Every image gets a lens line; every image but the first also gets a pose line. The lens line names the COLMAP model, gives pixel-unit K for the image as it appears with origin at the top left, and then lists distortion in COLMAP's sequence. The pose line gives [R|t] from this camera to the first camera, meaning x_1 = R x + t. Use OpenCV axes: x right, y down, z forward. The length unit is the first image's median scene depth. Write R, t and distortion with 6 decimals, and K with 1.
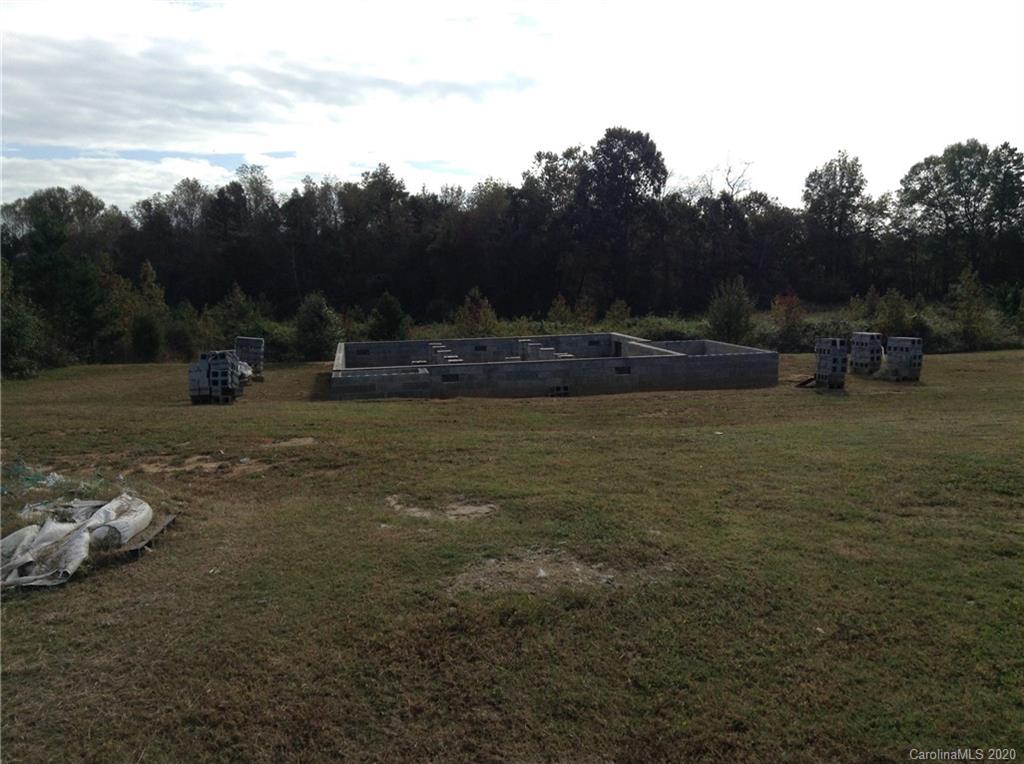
lens RADIAL K [[963.5, 0, 477.9], [0, 963.5, 381.4], [0, 0, 1]] dist [0.188317, -0.397613]
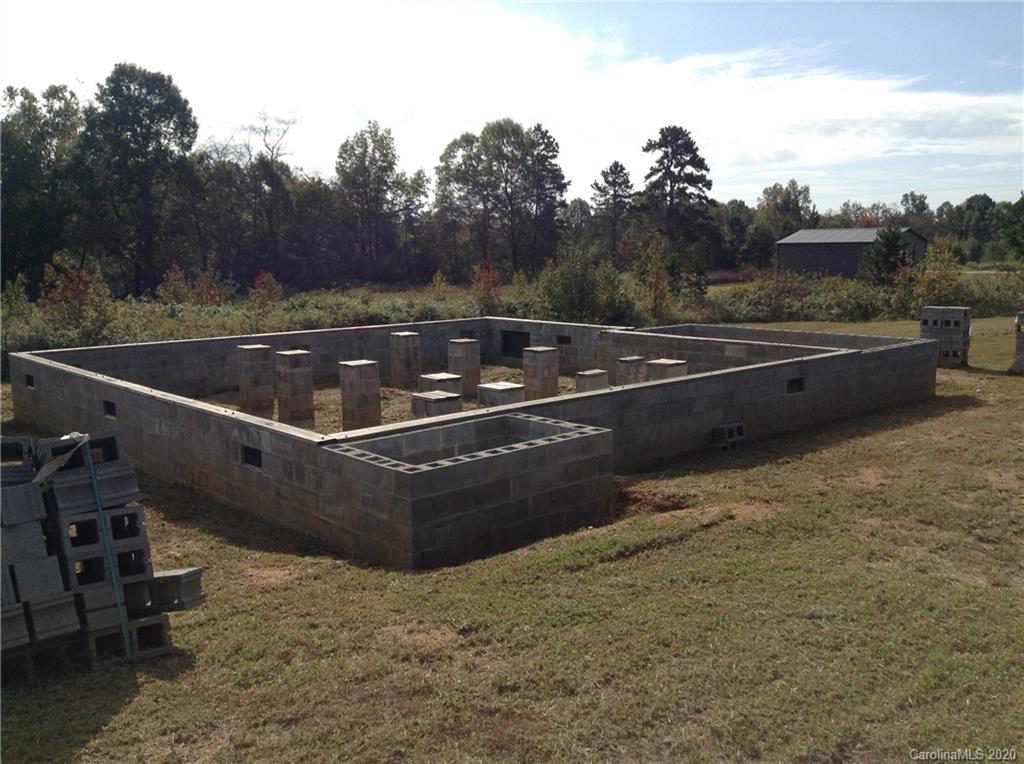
lens RADIAL K [[954.9, 0, 485.3], [0, 954.9, 385.3], [0, 0, 1]] dist [0.190590, -0.375602]
pose [[0.839266, -0.061306, 0.540254, -0.062797], [0.048378, 0.998102, 0.038108, -0.009592], [-0.541565, -0.005847, 0.840639, 0.149564]]
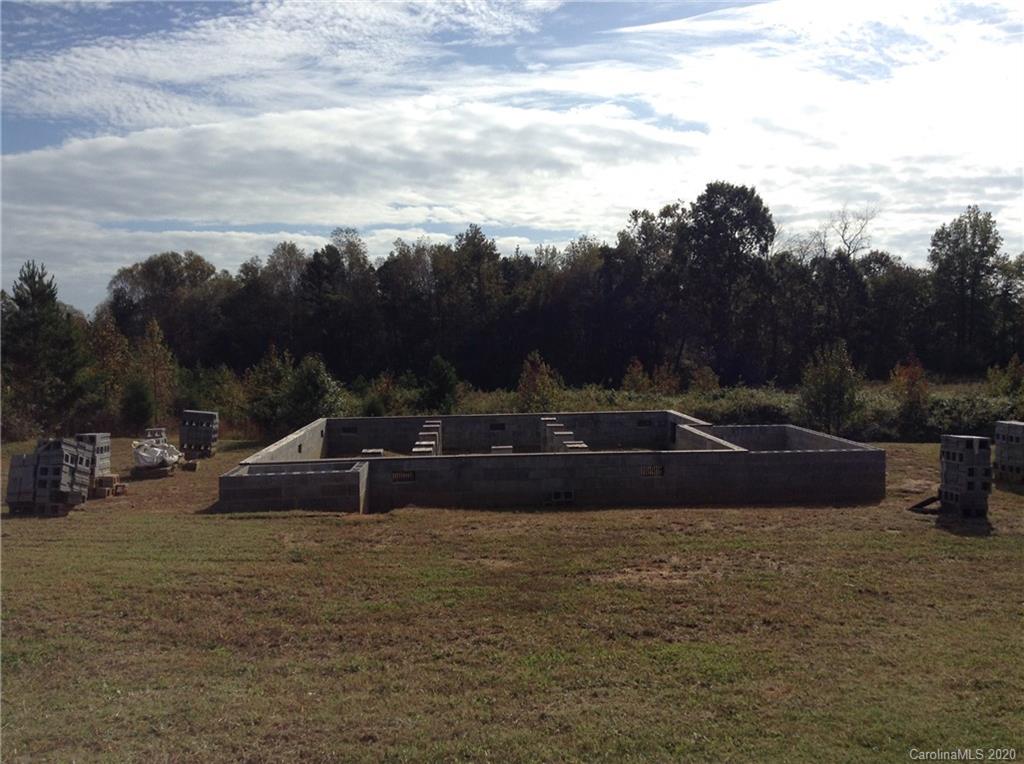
lens RADIAL K [[954.9, 0, 485.3], [0, 954.9, 385.3], [0, 0, 1]] dist [0.190590, -0.375602]
pose [[0.993830, 0.012717, -0.110179, 0.024172], [-0.019435, 0.998002, -0.060117, -0.006580], [0.109194, 0.061887, 0.992092, 0.067184]]
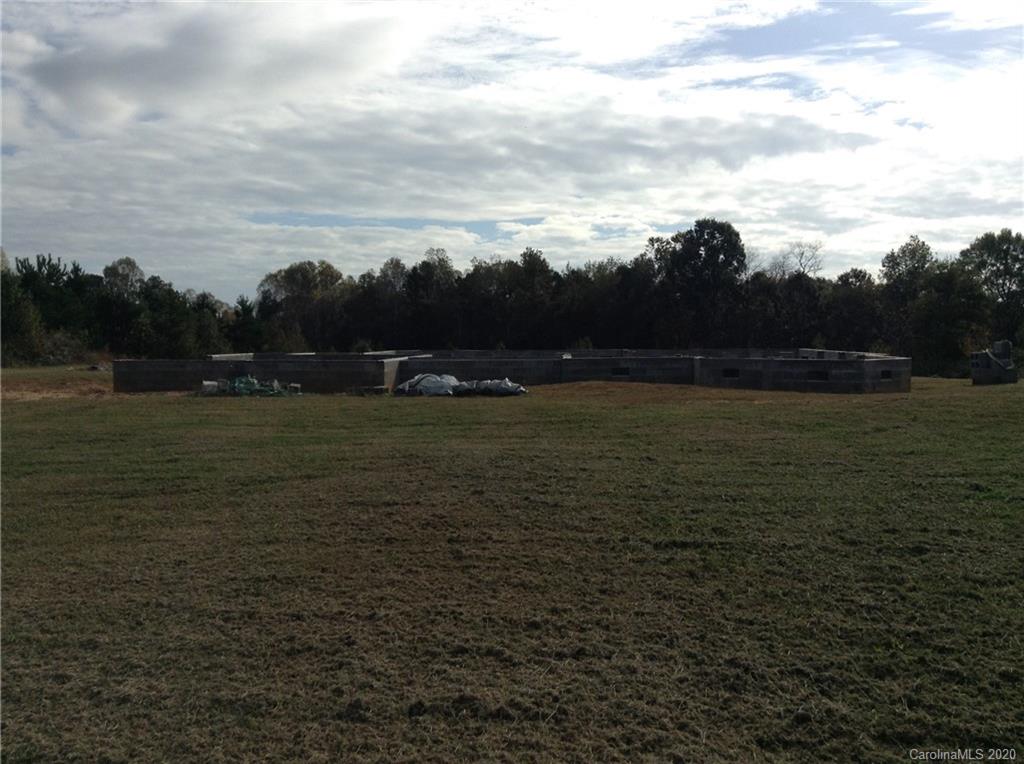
lens RADIAL K [[954.9, 0, 485.3], [0, 954.9, 385.3], [0, 0, 1]] dist [0.190590, -0.375602]
pose [[0.971095, 0.033932, -0.236268, 0.169346], [-0.047539, 0.997508, -0.052134, 0.028216], [0.233910, 0.061859, 0.970288, -0.251532]]
